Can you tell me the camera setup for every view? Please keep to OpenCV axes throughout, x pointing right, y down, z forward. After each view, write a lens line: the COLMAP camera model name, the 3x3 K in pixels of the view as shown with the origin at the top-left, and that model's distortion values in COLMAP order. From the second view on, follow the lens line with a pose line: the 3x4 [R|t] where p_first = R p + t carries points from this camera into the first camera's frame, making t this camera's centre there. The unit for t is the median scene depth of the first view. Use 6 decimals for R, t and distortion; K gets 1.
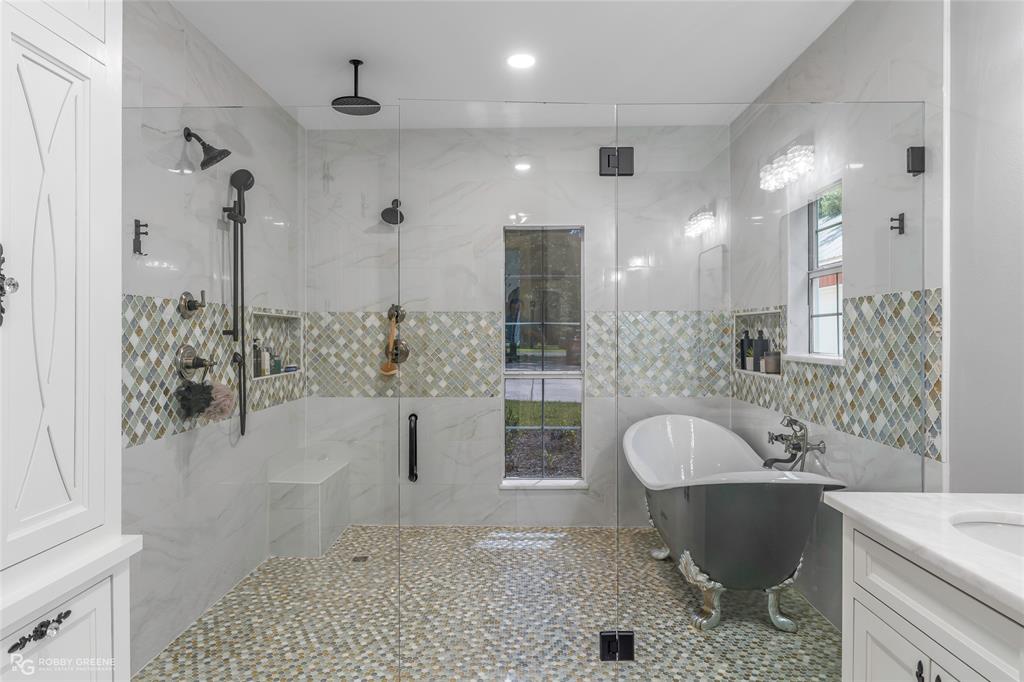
lens RADIAL K [[613.8, 0, 511.9], [0, 613.8, 332.7], [0, 0, 1]] dist [0.001957, -0.001447]
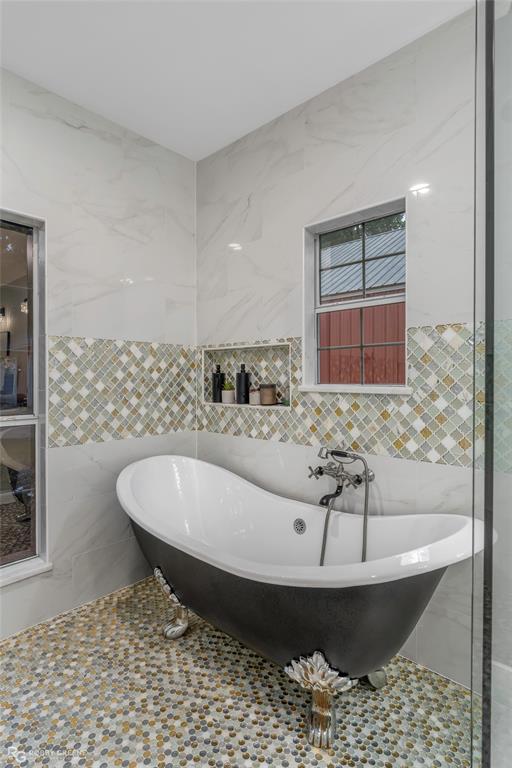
lens RADIAL K [[400.0, 0, 256.6], [0, 400.0, 380.3], [0, 0, 1]] dist [-0.003658, 0.001057]
pose [[0.663611, -0.003053, 0.748072, -0.110009], [-0.000981, 0.999987, 0.004952, 0.025941], [-0.748077, -0.004020, 0.663600, 0.693264]]
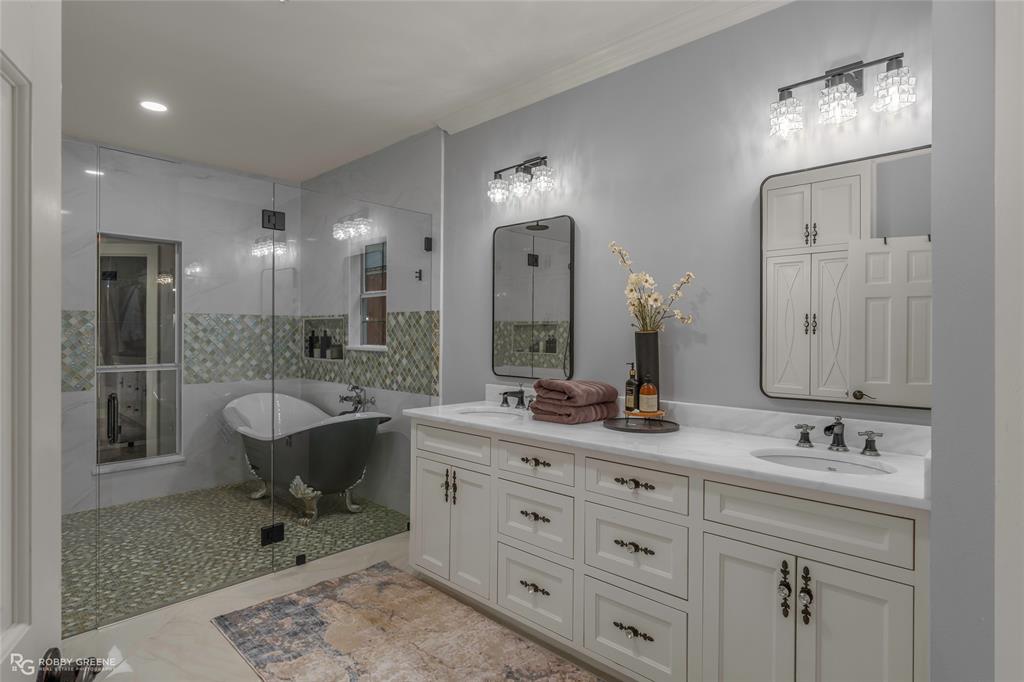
lens RADIAL K [[533.4, 0, 513.1], [0, 533.4, 335.4], [0, 0, 1]] dist [-0.003658, 0.001057]
pose [[0.676188, 0.001287, 0.736728, -0.302843], [-0.006062, 0.999974, 0.003817, 0.000722], [-0.736704, -0.007047, 0.676179, -0.257511]]
